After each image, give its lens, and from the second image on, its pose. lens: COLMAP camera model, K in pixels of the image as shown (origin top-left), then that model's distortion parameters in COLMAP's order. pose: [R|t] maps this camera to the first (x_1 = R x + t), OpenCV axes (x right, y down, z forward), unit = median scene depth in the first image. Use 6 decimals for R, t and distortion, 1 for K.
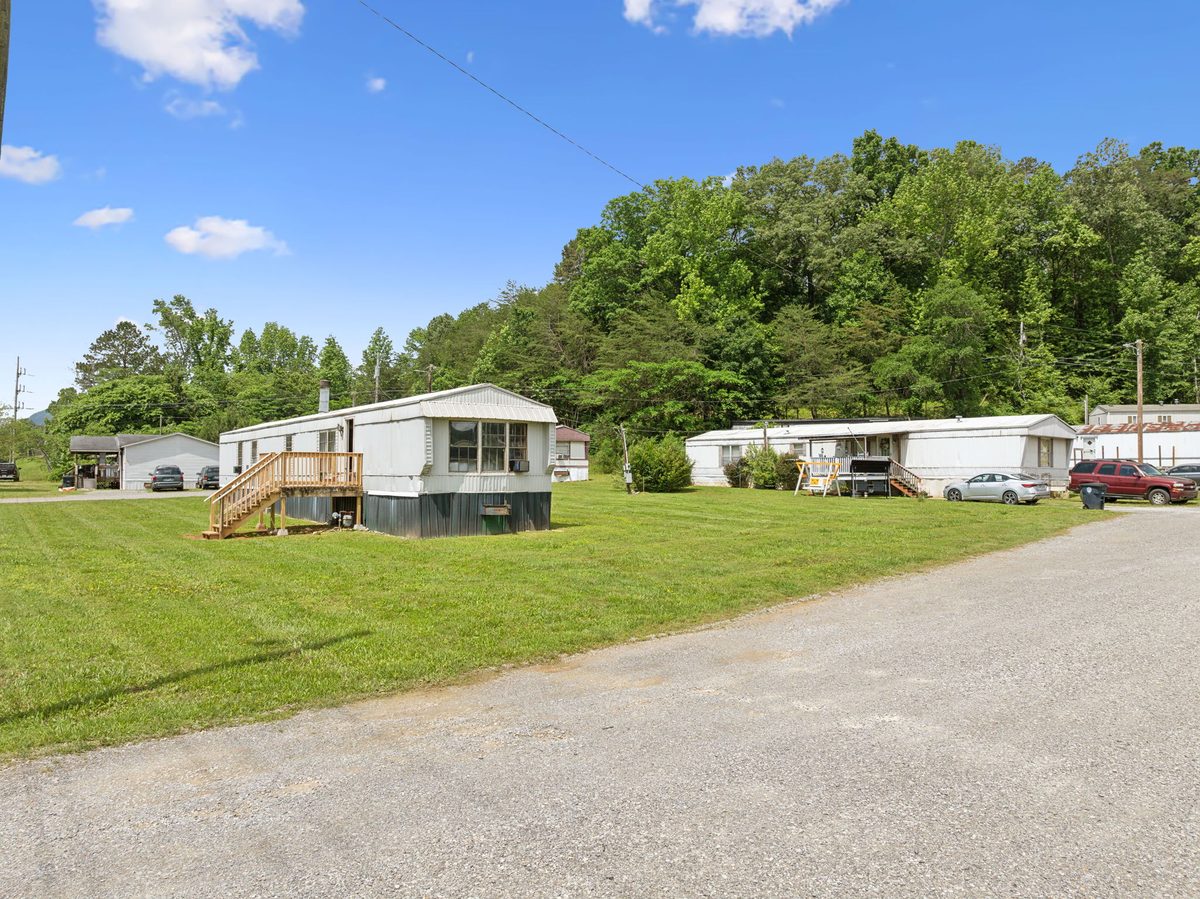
lens RADIAL K [[859.0, 0, 591.8], [0, 859.0, 442.2], [0, 0, 1]] dist [-0.033800, -0.005590]
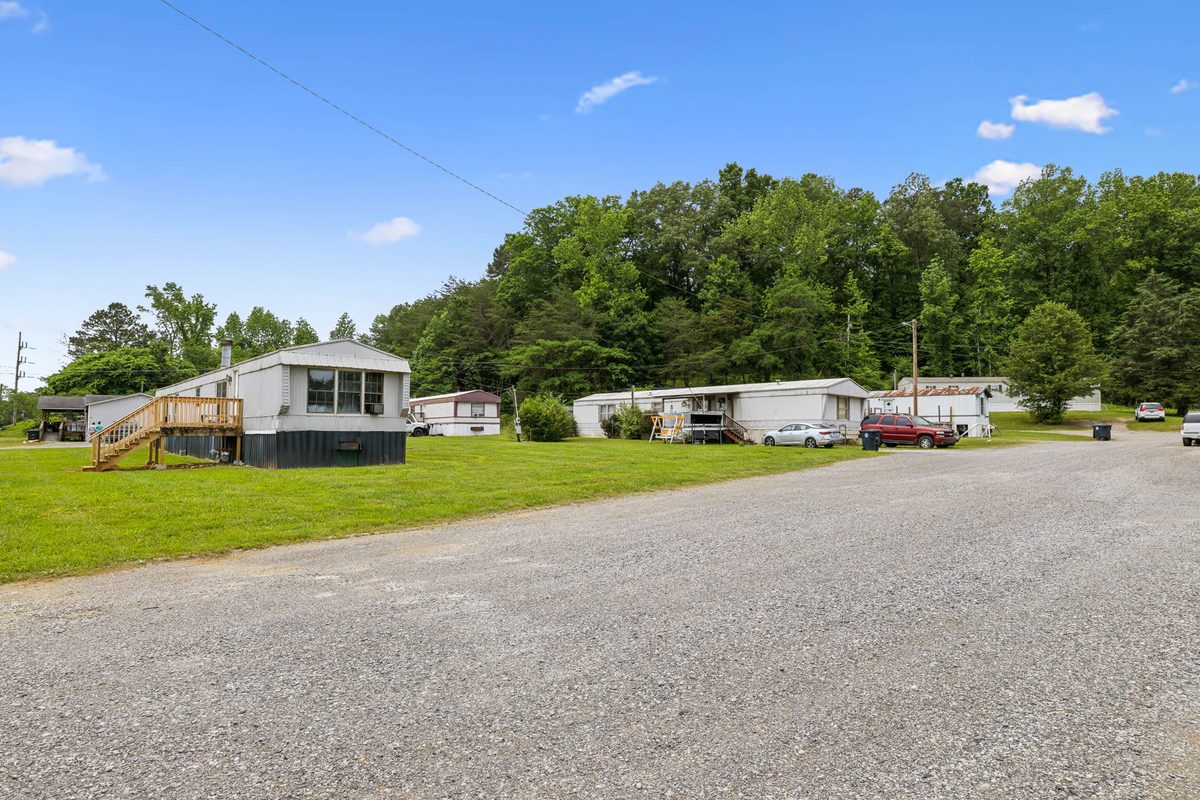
lens RADIAL K [[678.5, 0, 601.9], [0, 678.5, 397.4], [0, 0, 1]] dist [-0.004377, 0.003325]
pose [[0.995826, 0.005130, 0.091125, 0.046434], [-0.003153, 0.999757, -0.021827, 0.010424], [-0.091215, 0.021448, 0.995600, 0.016477]]
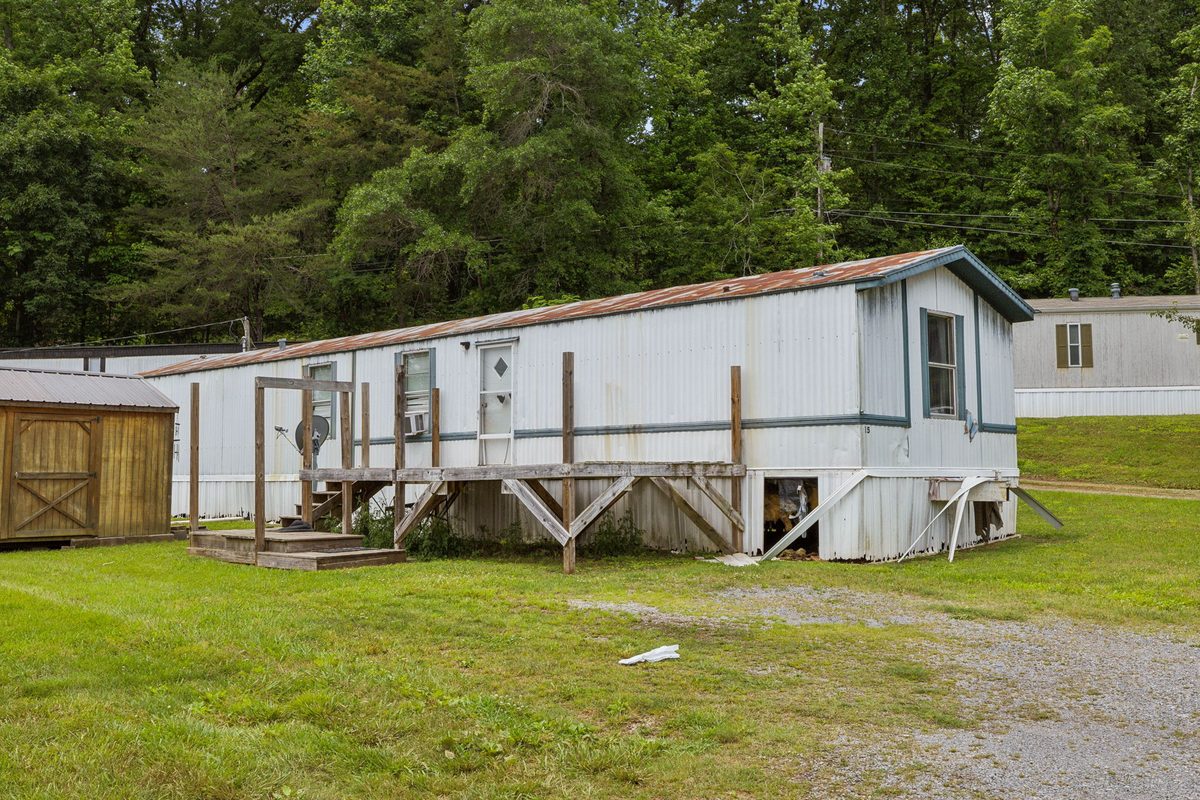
lens RADIAL K [[1167.5, 0, 609.4], [0, 1167.5, 388.5], [0, 0, 1]] dist [-0.001376, 0.000000]
pose [[0.999496, -0.000146, 0.031733, 0.436273], [0.001416, 0.999198, -0.040005, 0.014840], [-0.031702, 0.040030, 0.998695, 0.475195]]
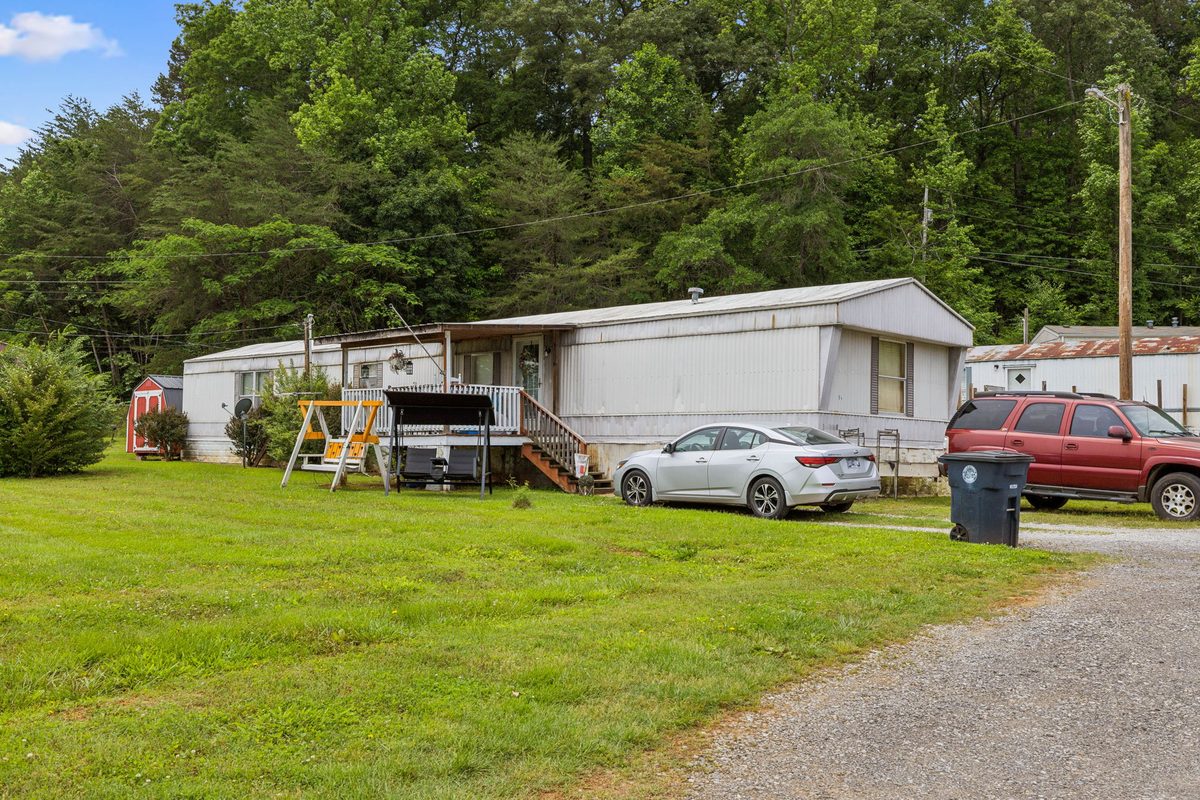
lens RADIAL K [[1167.5, 0, 597.0], [0, 1167.5, 391.1], [0, 0, 1]] dist [-0.001376, 0.000000]
pose [[0.986736, 0.014211, 0.161707, 0.172183], [-0.011849, 0.999809, -0.015558, 0.015418], [-0.161898, 0.013435, 0.986716, 0.272201]]
